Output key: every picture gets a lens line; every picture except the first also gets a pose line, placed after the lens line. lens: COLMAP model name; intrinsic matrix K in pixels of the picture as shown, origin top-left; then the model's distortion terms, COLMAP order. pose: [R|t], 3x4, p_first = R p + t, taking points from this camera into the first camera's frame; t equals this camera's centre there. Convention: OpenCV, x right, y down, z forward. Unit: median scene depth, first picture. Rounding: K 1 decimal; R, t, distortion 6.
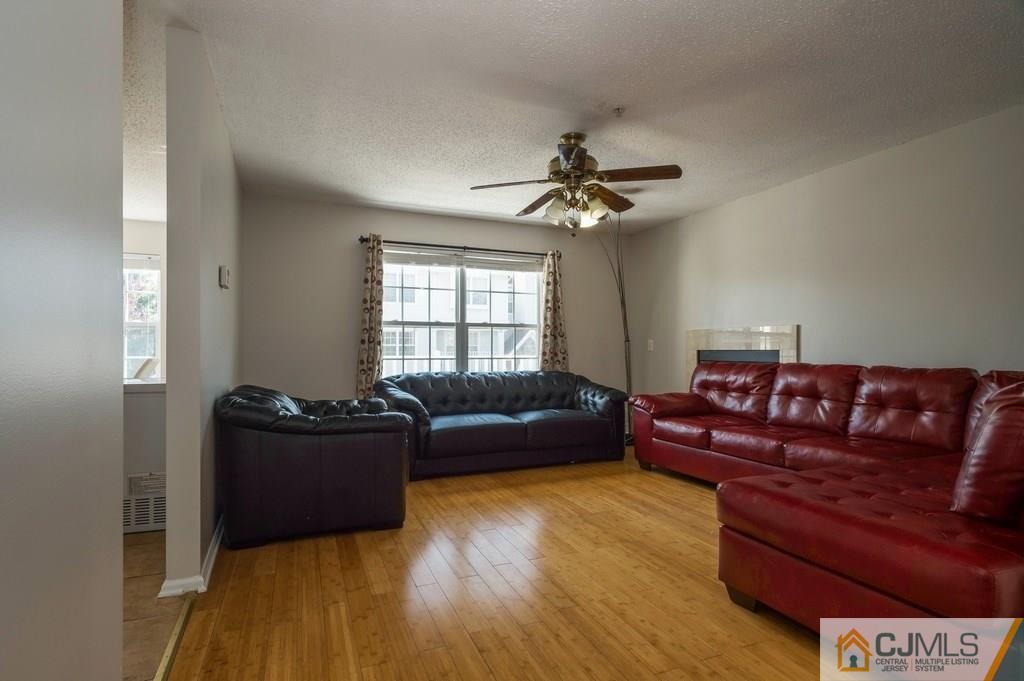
lens RADIAL K [[498.0, 0, 506.3], [0, 498.0, 339.9], [0, 0, 1]] dist [-0.003266, -0.001554]
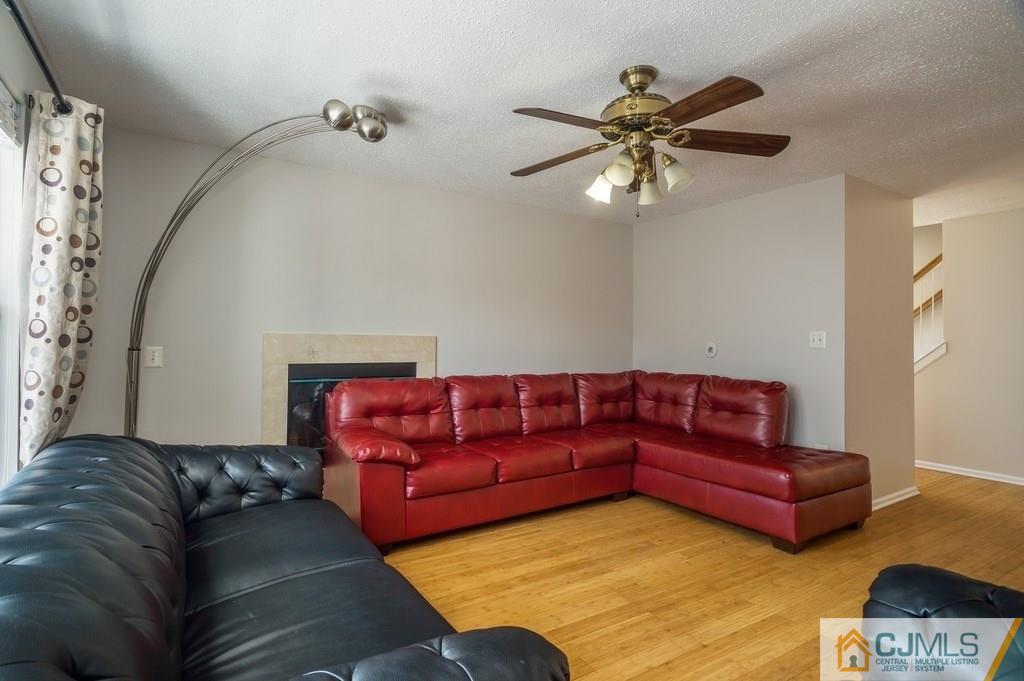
lens RADIAL K [[498.0, 0, 508.5], [0, 498.0, 337.2], [0, 0, 1]] dist [-0.003266, -0.001554]
pose [[-0.130102, 0.011368, 0.991435, -0.319553], [-0.024630, 0.999589, -0.014694, -0.013140], [-0.991195, -0.026331, -0.129769, 0.782483]]
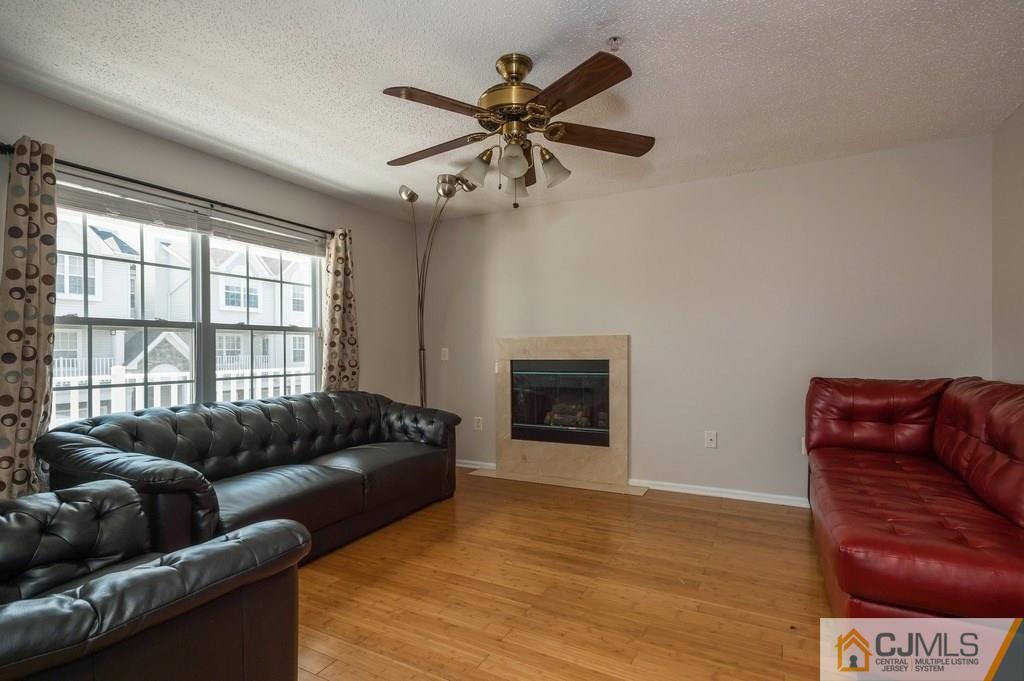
lens RADIAL K [[489.3, 0, 502.1], [0, 489.3, 349.1], [0, 0, 1]] dist [0.006404, -0.001913]
pose [[0.780078, -0.006809, 0.625646, -0.190559], [-0.002212, 0.999905, 0.013640, -0.011477], [-0.625679, -0.012024, 0.779988, 0.296516]]
